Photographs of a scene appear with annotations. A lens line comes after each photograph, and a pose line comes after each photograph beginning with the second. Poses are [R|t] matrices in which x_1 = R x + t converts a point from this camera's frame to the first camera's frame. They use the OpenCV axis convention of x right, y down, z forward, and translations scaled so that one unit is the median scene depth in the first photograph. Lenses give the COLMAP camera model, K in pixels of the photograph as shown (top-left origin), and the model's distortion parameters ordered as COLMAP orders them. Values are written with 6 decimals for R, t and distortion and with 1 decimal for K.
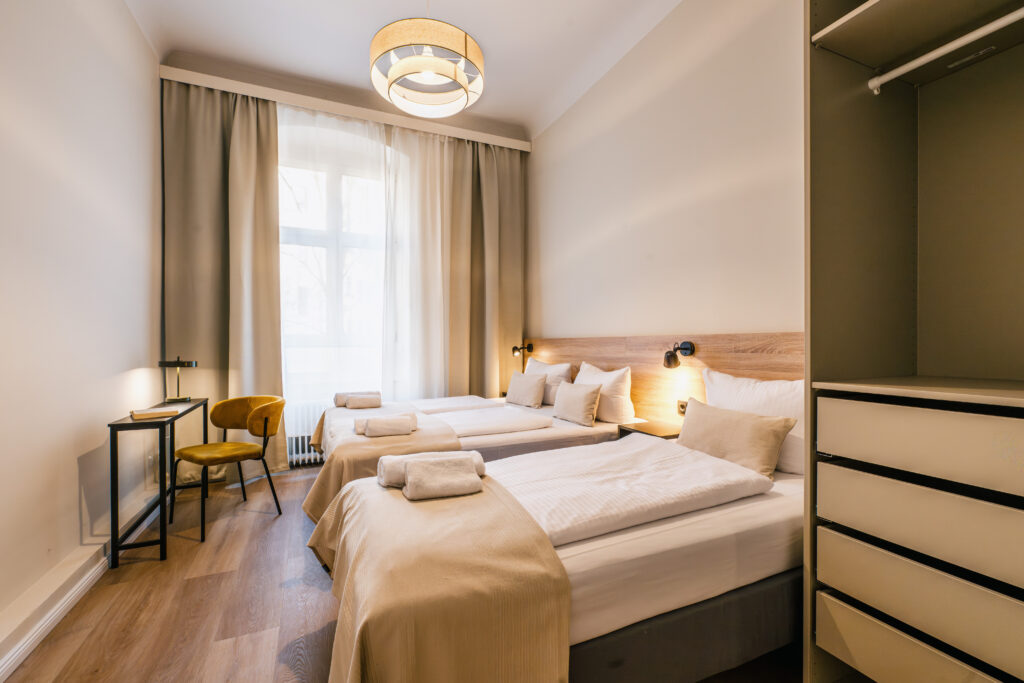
lens RADIAL K [[419.5, 0, 510.1], [0, 419.5, 346.5], [0, 0, 1]] dist [0.001067, -0.000584]
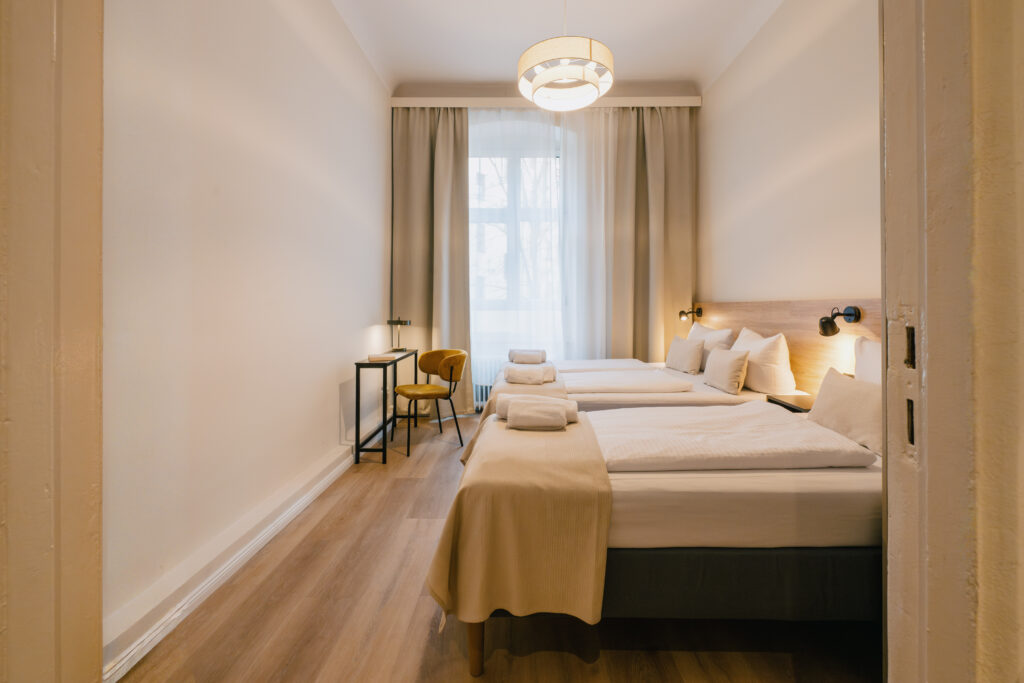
lens RADIAL K [[419.5, 0, 513.2], [0, 419.5, 302.6], [0, 0, 1]] dist [0.001067, -0.000584]
pose [[0.913017, -0.001564, -0.407918, 0.086885], [-0.005369, 0.999860, -0.015852, -0.001561], [0.407886, 0.016664, 0.912881, -0.066840]]
